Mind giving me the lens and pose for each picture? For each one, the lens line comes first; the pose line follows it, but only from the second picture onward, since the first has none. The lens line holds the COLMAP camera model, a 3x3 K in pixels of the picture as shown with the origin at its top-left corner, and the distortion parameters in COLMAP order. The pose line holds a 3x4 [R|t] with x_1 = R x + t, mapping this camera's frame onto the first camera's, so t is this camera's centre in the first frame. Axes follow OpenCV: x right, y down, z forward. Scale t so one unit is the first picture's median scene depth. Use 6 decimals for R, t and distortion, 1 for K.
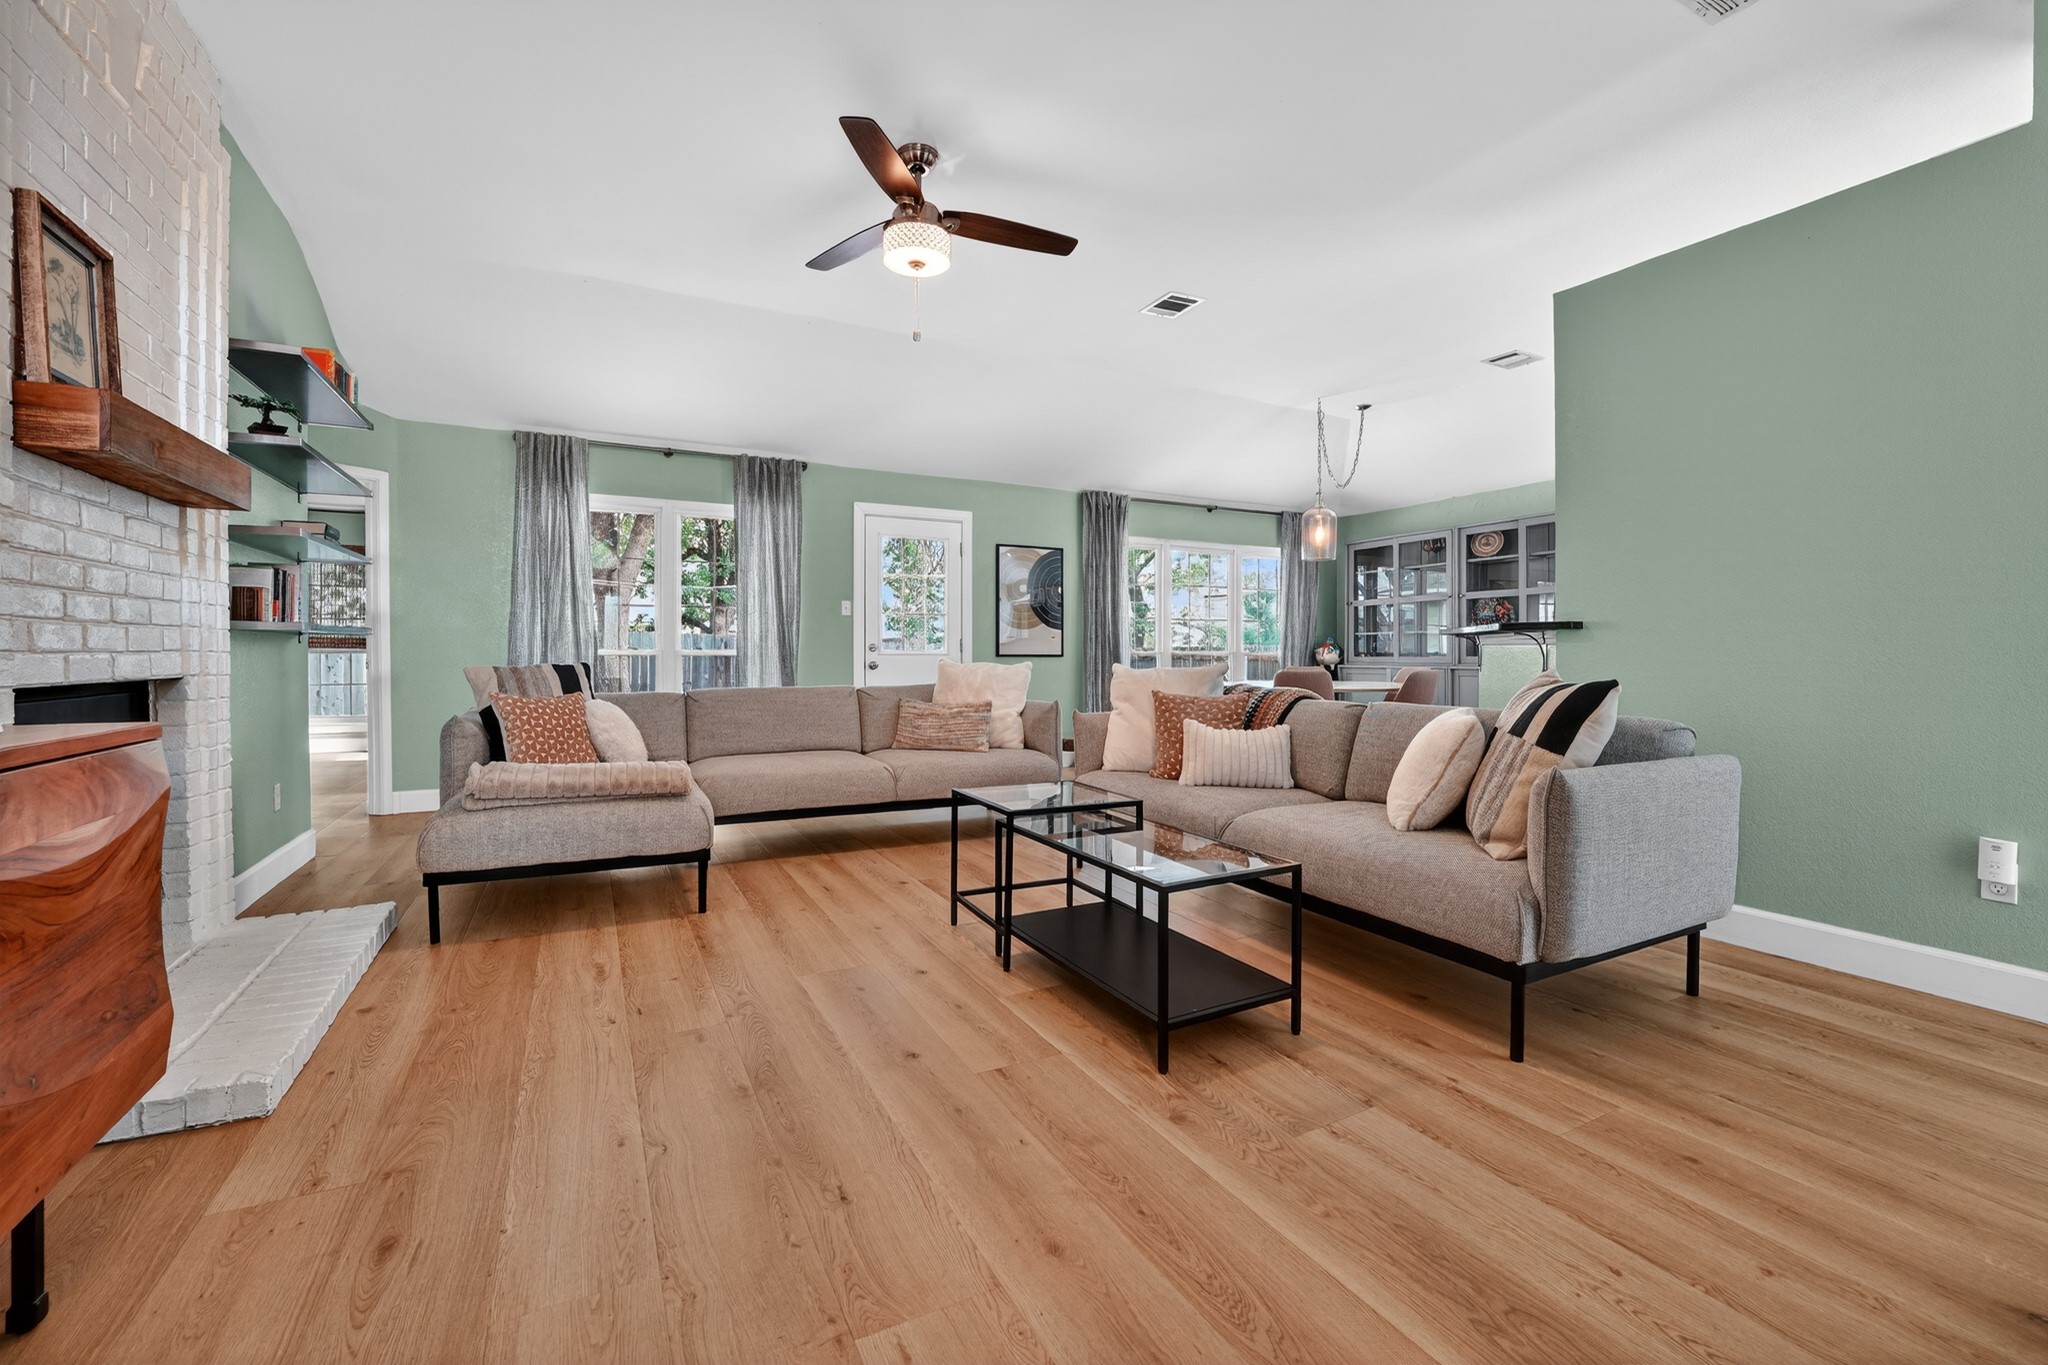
lens RADIAL K [[864.2, 0, 1027.5], [0, 864.2, 671.6], [0, 0, 1]] dist [-0.022788, 0.001892]
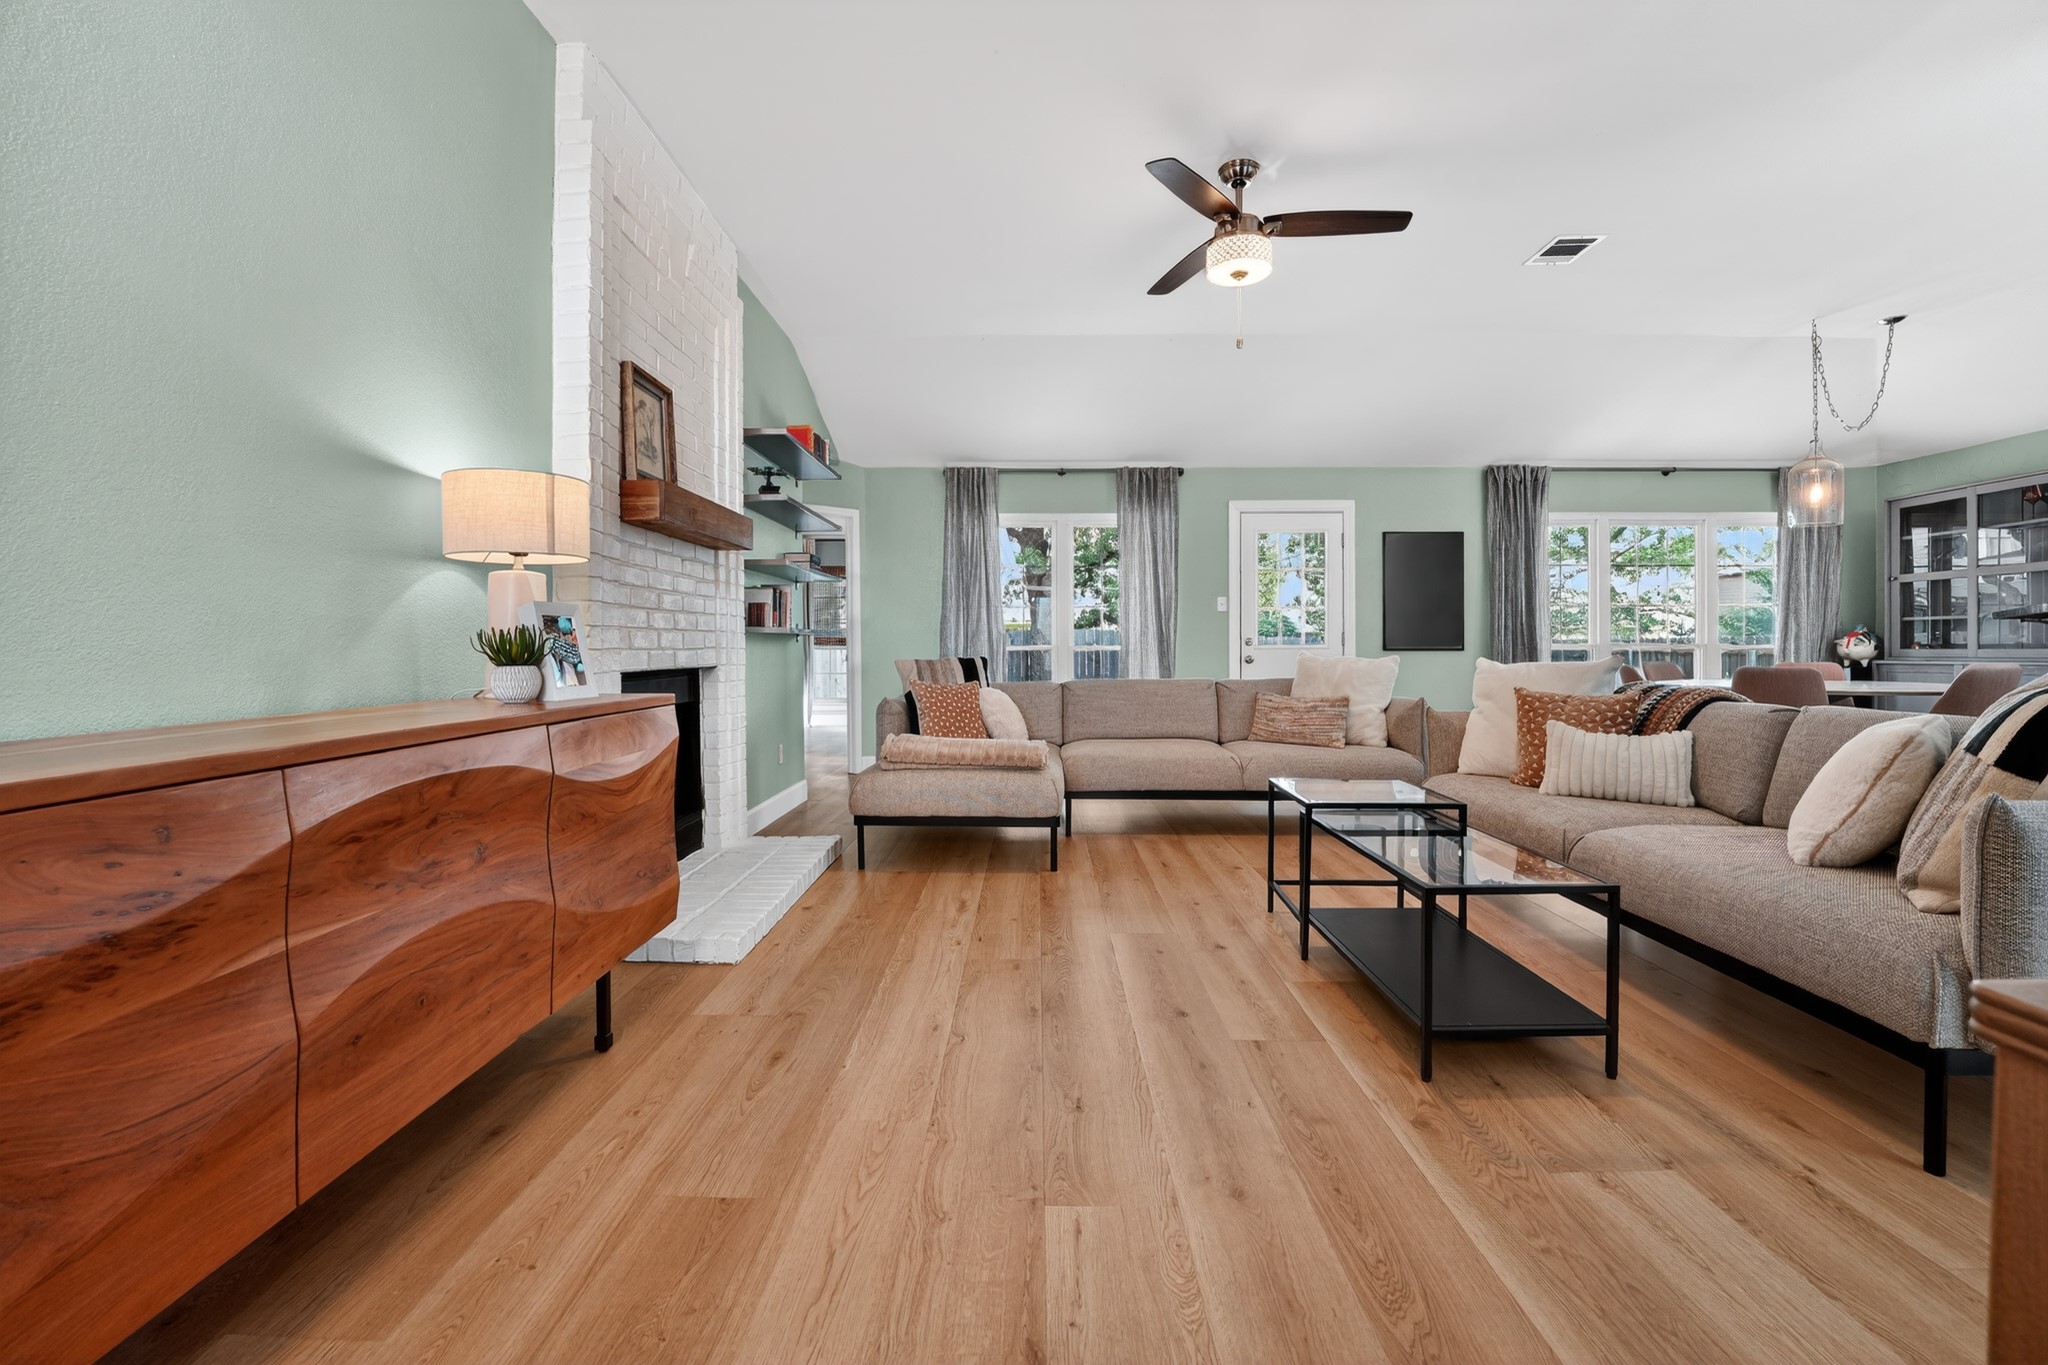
lens RADIAL K [[864.2, 0, 1023.2], [0, 864.2, 668.8], [0, 0, 1]] dist [-0.022788, 0.001892]
pose [[0.875335, 0.006843, -0.483469, 0.165209], [-0.005397, 0.999976, 0.004382, 0.001603], [0.483487, -0.001226, 0.875351, -0.044720]]
